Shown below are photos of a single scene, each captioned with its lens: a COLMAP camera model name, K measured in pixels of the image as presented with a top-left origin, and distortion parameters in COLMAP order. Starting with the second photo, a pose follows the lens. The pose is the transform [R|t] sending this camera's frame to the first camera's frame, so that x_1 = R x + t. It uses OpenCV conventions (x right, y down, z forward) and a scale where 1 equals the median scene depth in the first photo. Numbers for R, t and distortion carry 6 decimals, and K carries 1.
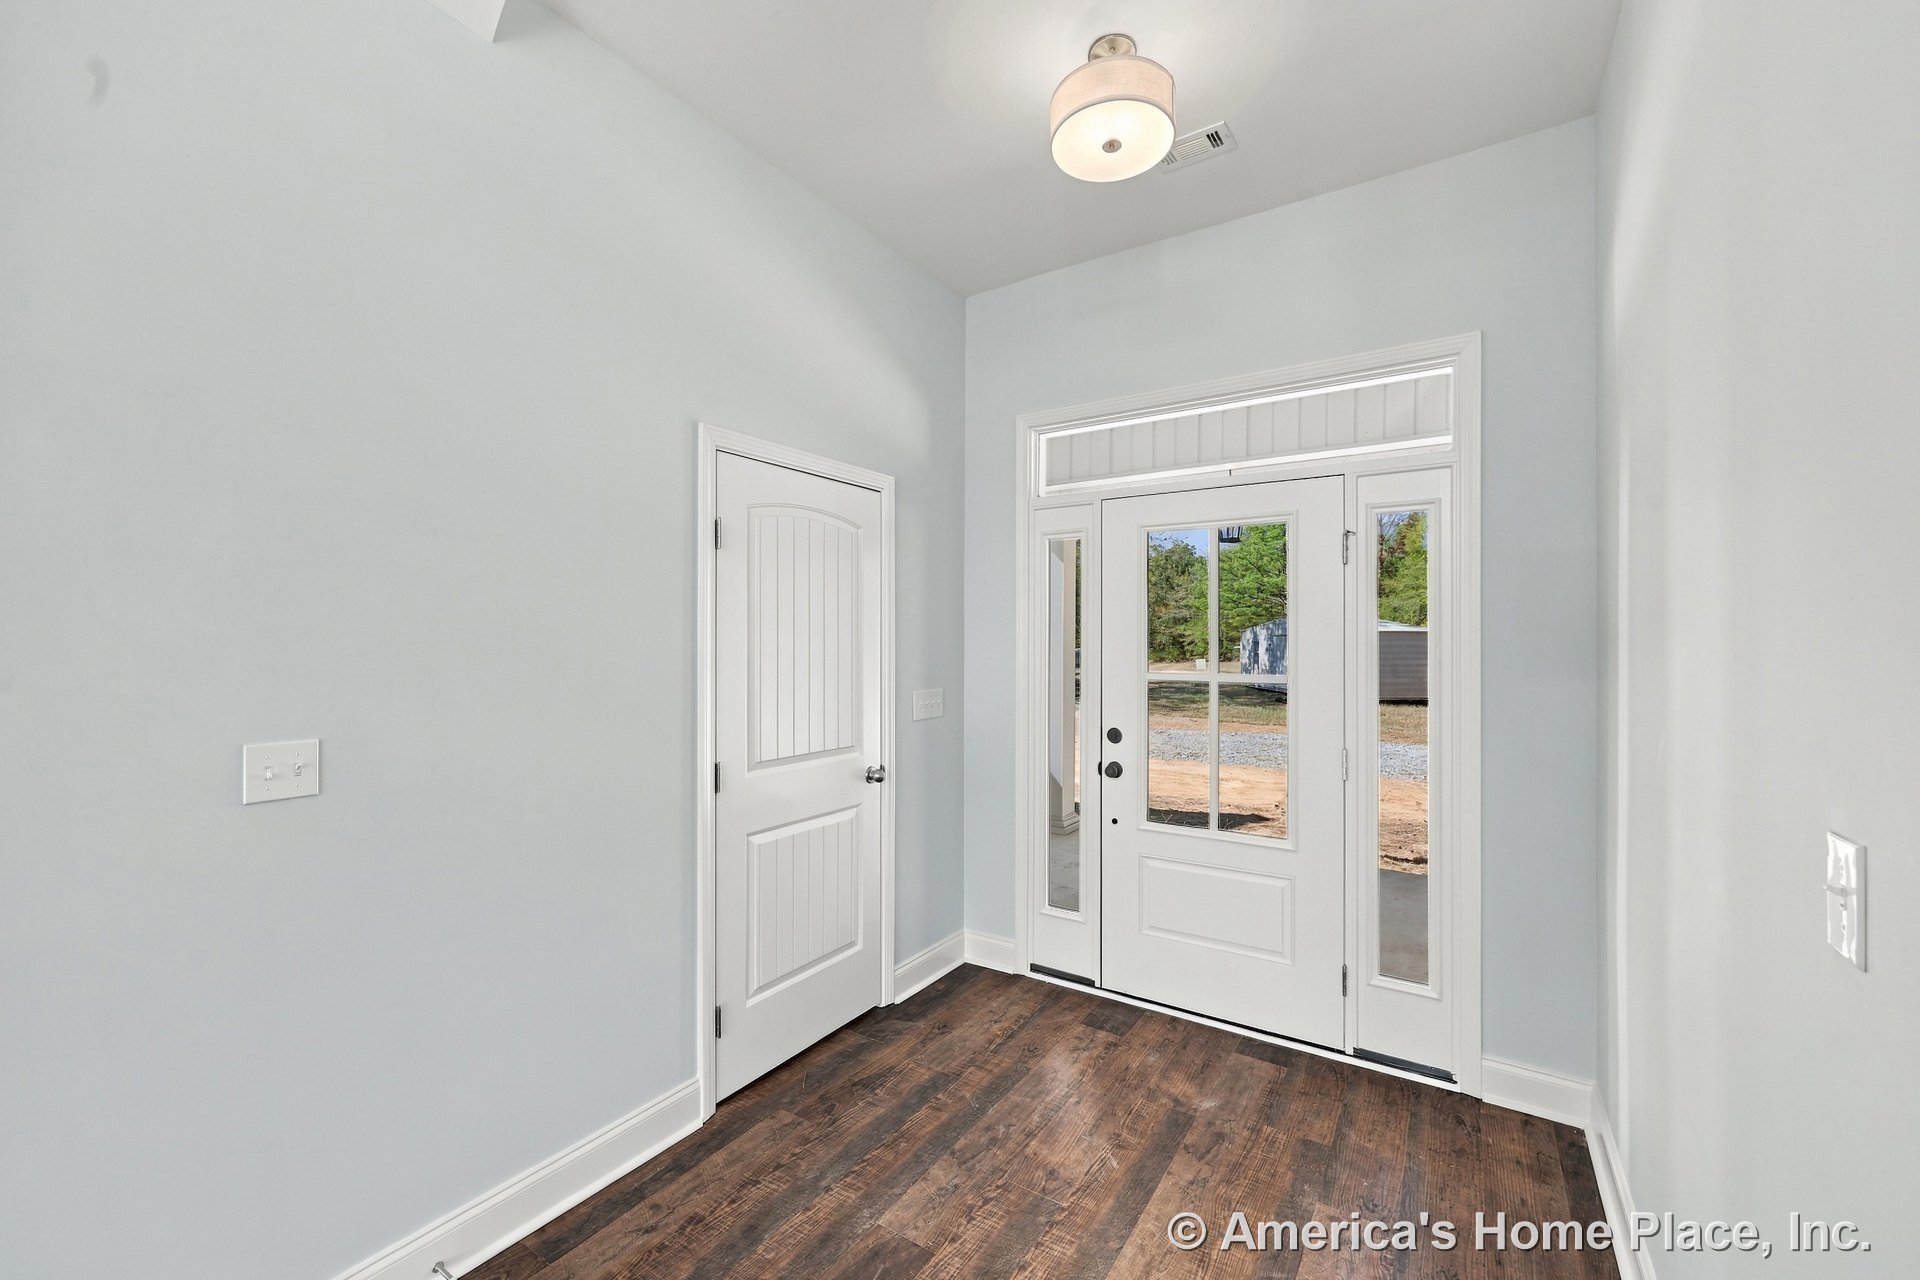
lens RADIAL K [[773.8, 0, 958.3], [0, 773.8, 642.3], [0, 0, 1]] dist [-0.000874, 0.000015]
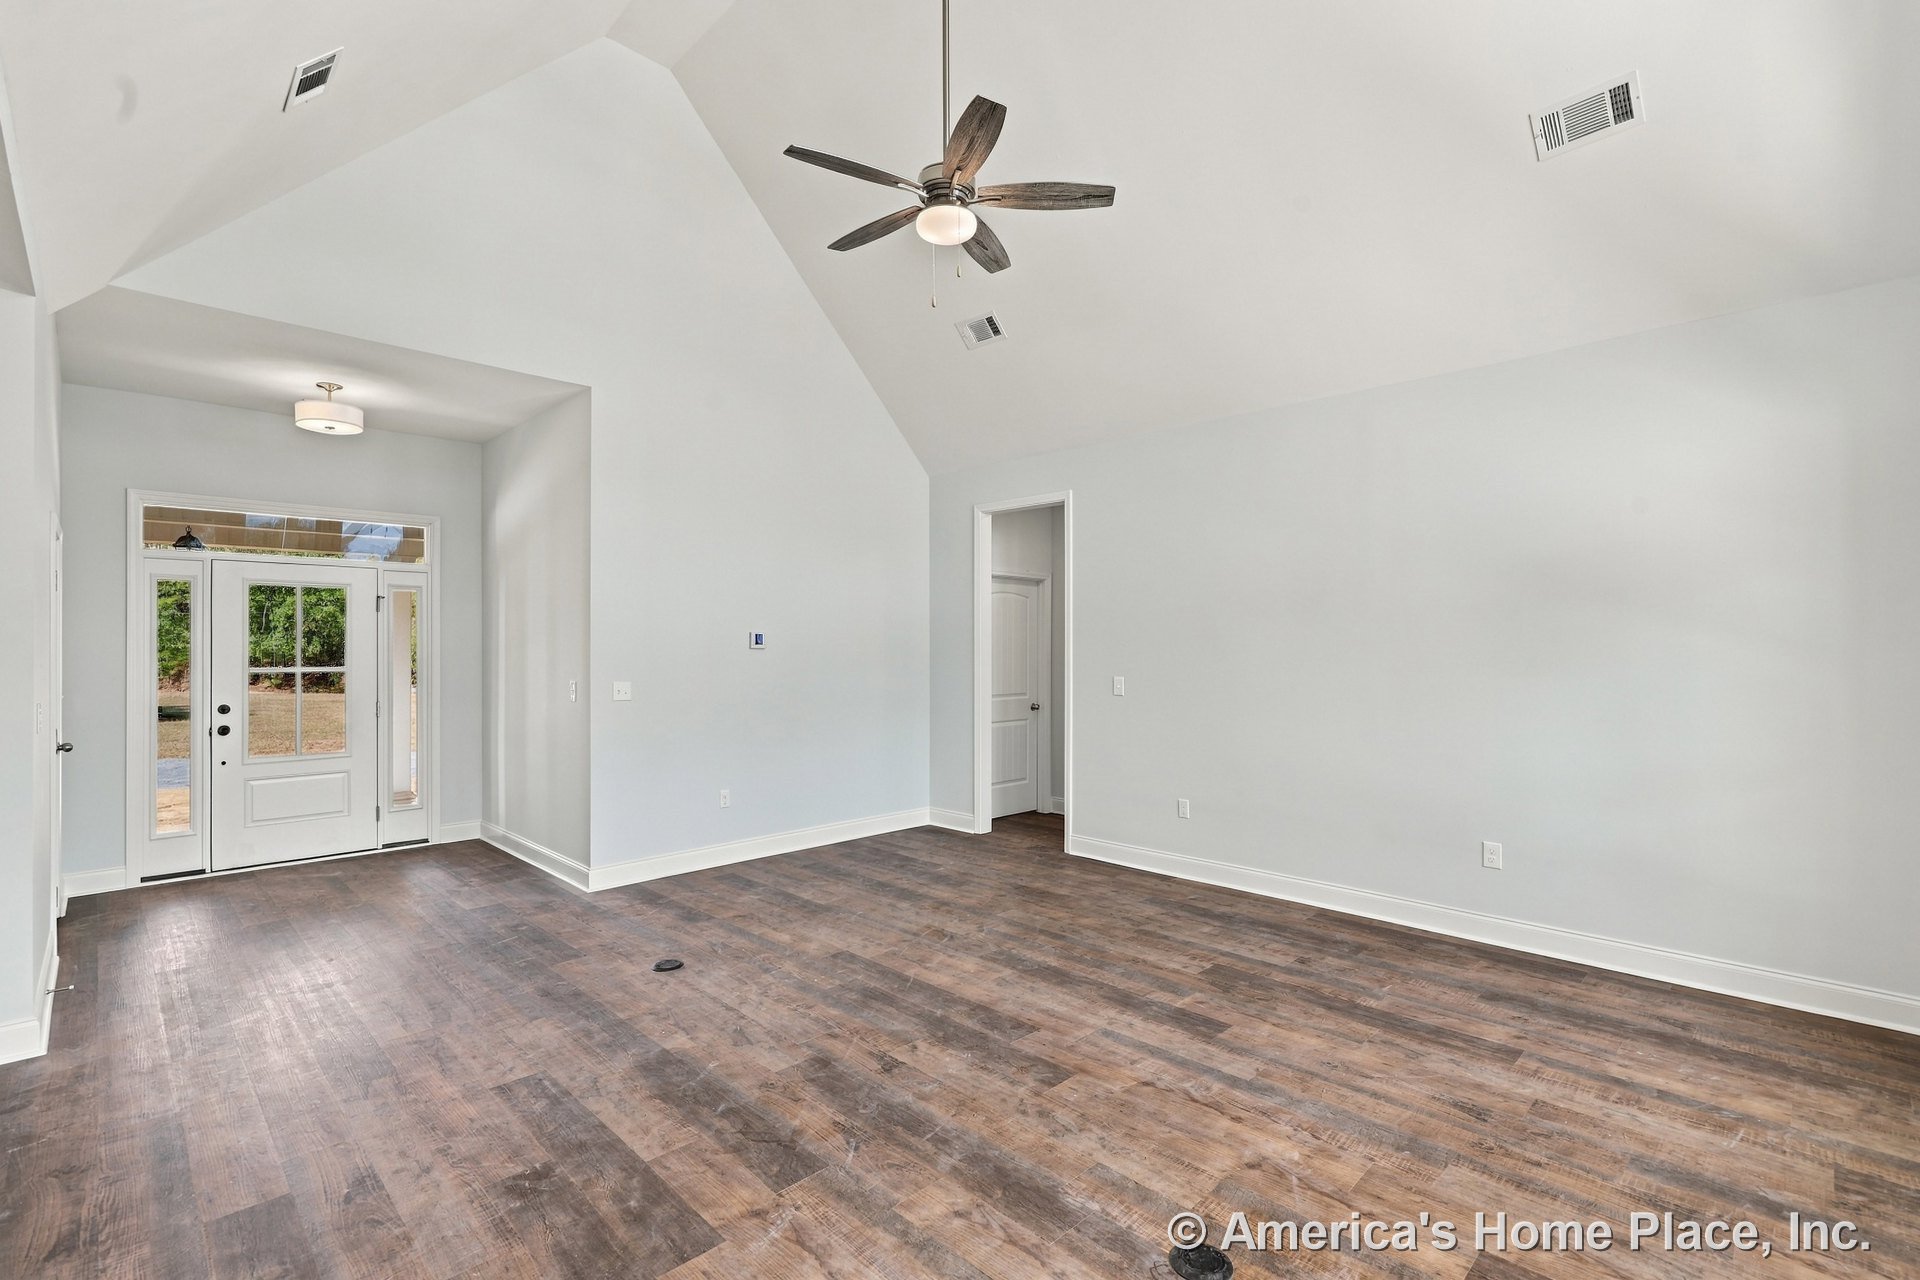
lens RADIAL K [[862.2, 0, 958.8], [0, 862.2, 644.5], [0, 0, 1]] dist [0.000384, 0.000014]
pose [[0.187680, 0.001690, 0.982229, -1.260314], [0.001220, 0.999997, -0.001953, -0.008199], [-0.982229, 0.001564, 0.187677, -0.822588]]
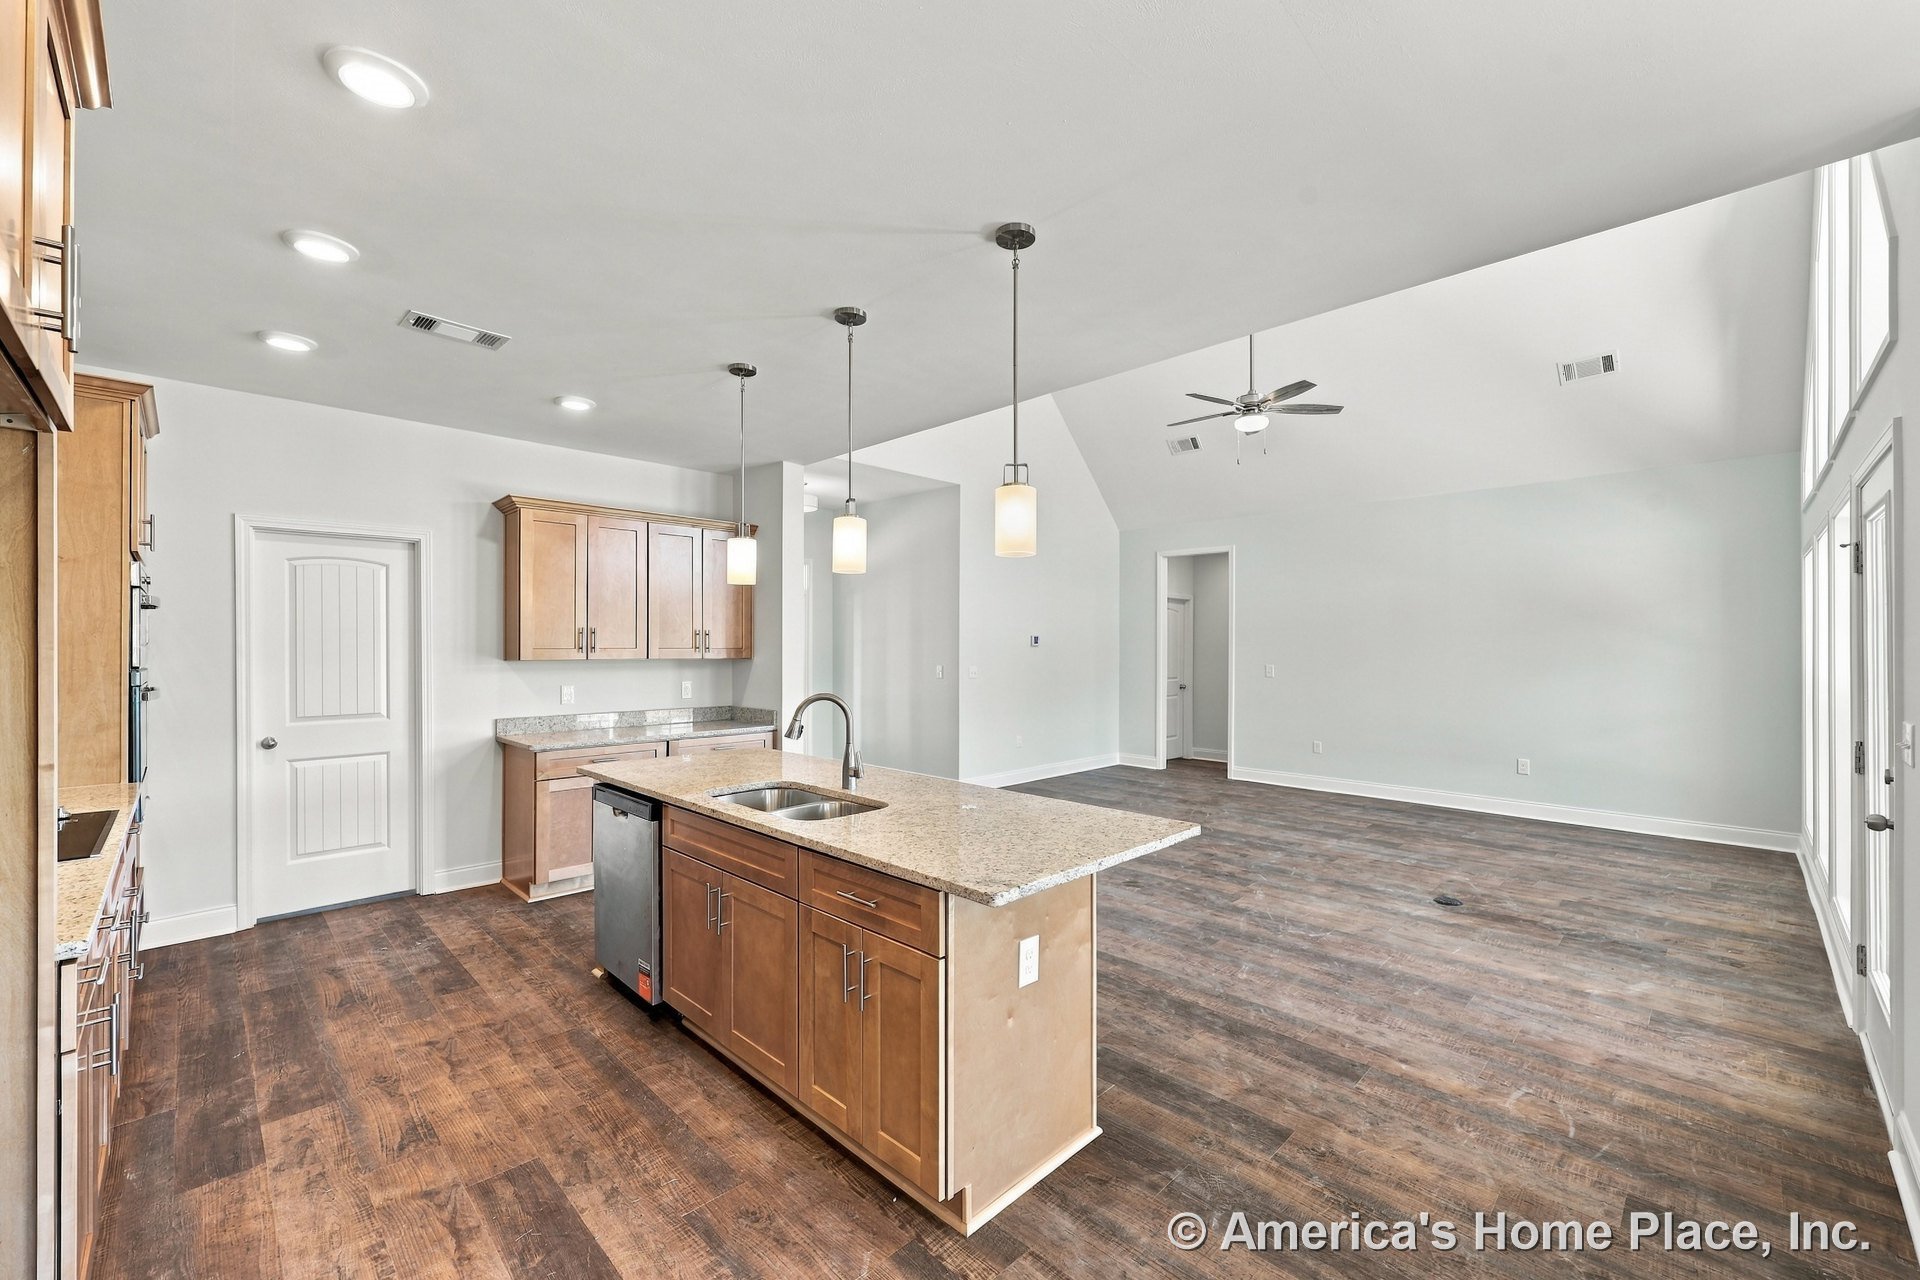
lens RADIAL K [[773.8, 0, 958.3], [0, 773.8, 642.3], [0, 0, 1]] dist [-0.000874, 0.000015]
pose [[0.184458, 0.003278, 0.982835, -2.128458], [-0.003572, 0.999990, -0.002665, -0.008221], [-0.982834, -0.003020, 0.184468, -0.265075]]
